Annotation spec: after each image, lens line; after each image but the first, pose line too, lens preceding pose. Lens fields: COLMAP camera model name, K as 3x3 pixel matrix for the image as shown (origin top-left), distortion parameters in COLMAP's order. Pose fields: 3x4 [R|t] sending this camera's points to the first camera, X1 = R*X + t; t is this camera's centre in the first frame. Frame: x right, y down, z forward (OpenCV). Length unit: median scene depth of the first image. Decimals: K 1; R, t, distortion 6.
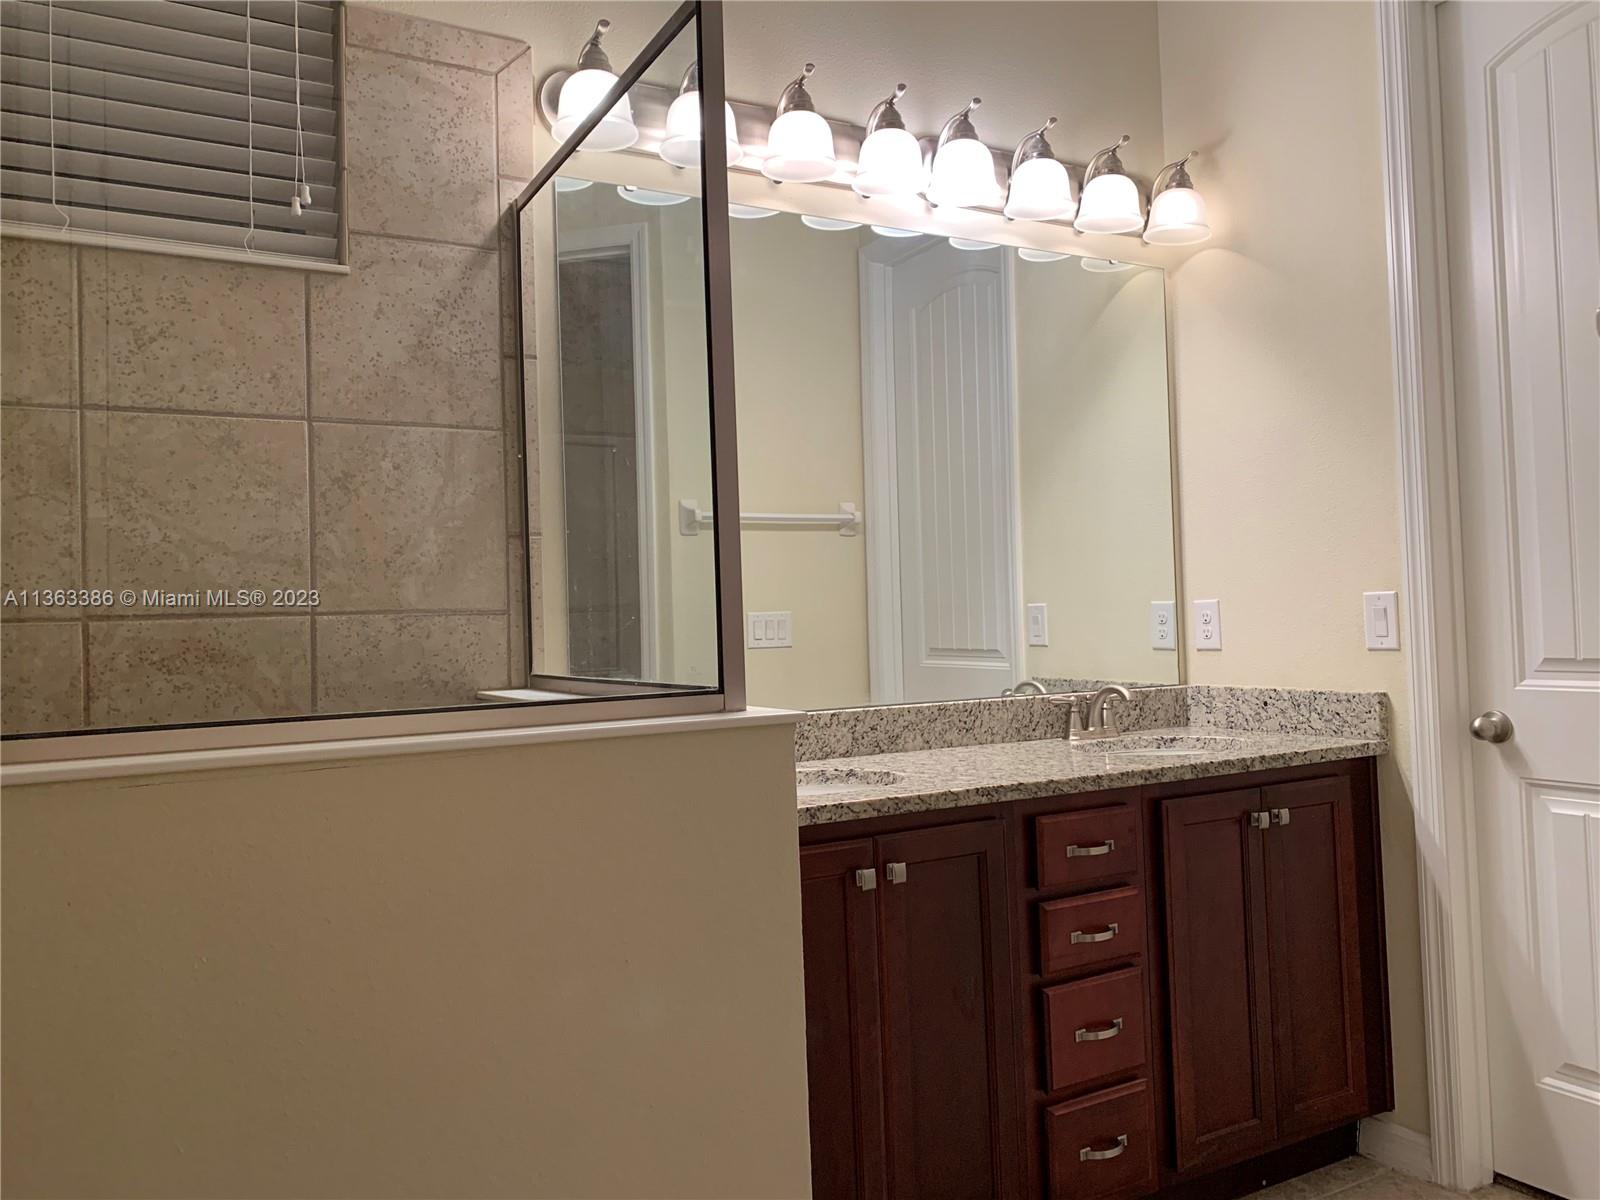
lens RADIAL K [[1219.5, 0, 801.1], [0, 1219.5, 593.3], [0, 0, 1]] dist [0.019084, -0.017770]
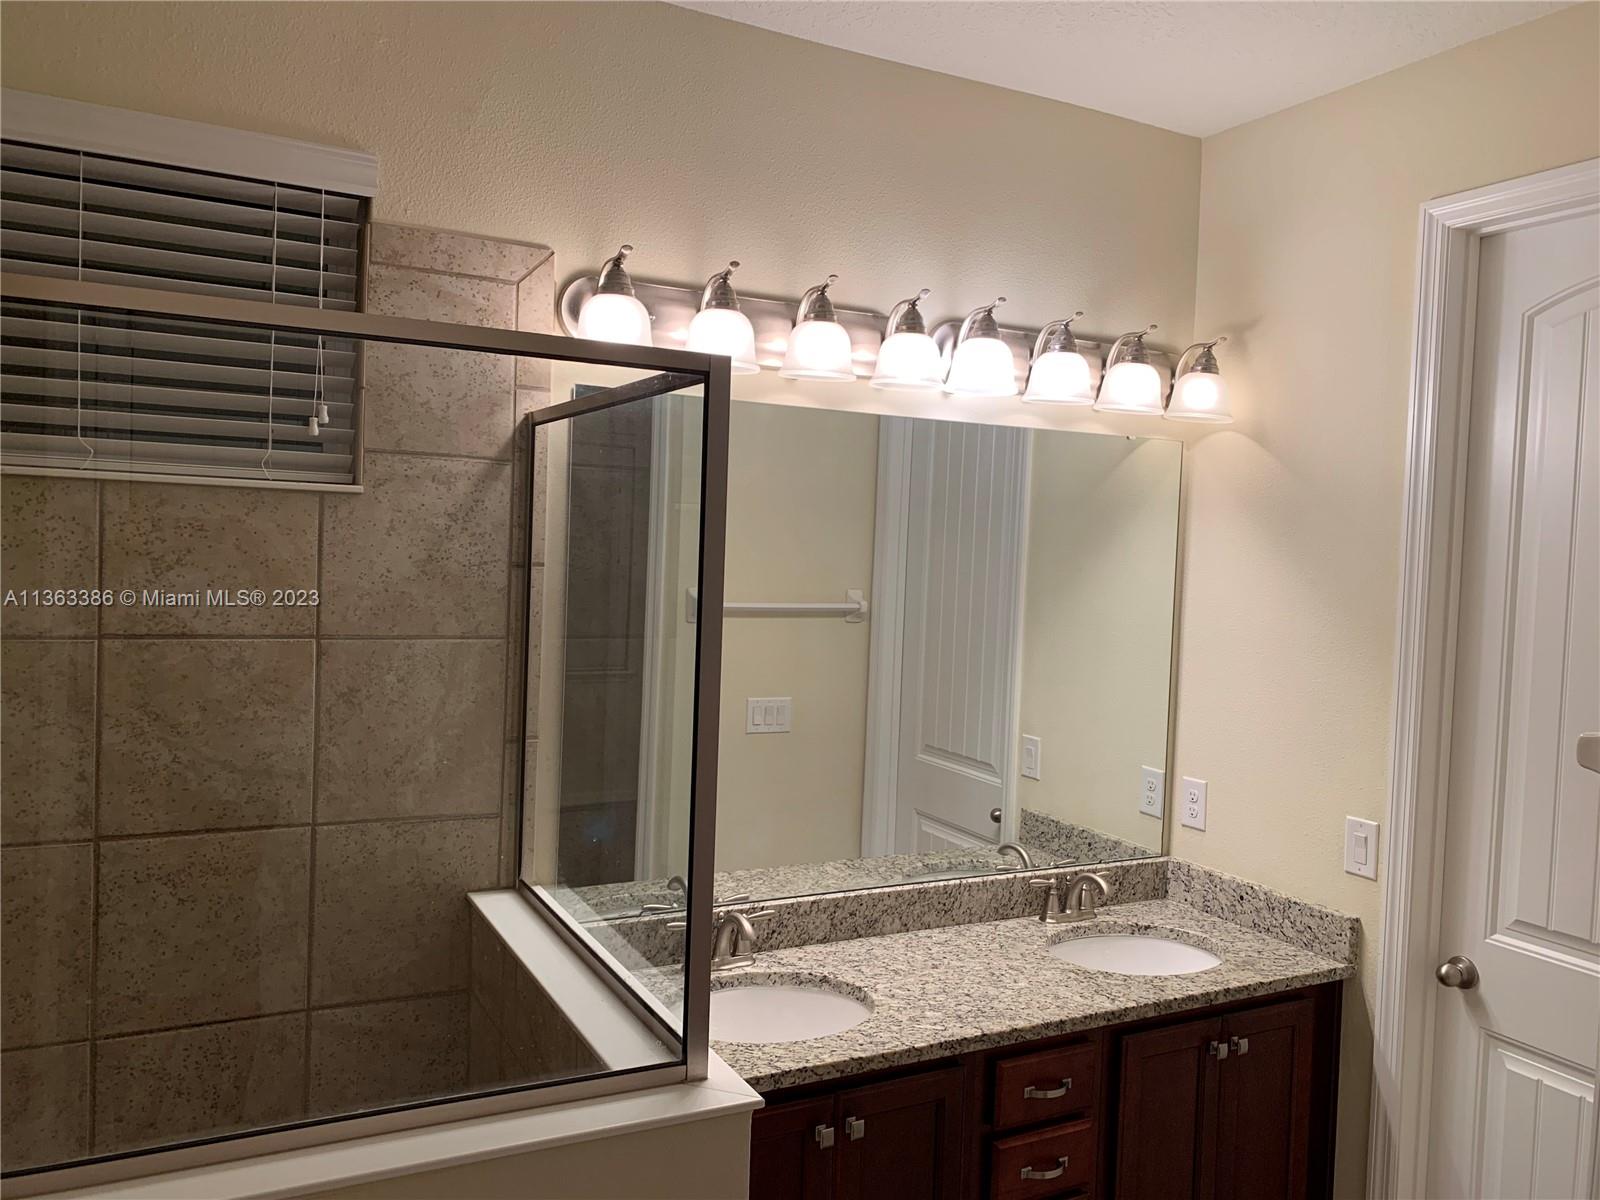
lens RADIAL K [[1219.5, 0, 784.1], [0, 1219.5, 608.0], [0, 0, 1]] dist [0.019084, -0.017770]
pose [[0.997277, 0.069245, -0.025380, 0.011884], [-0.067262, 0.995129, 0.072065, -0.245897], [0.030247, -0.070161, 0.997077, -0.010080]]
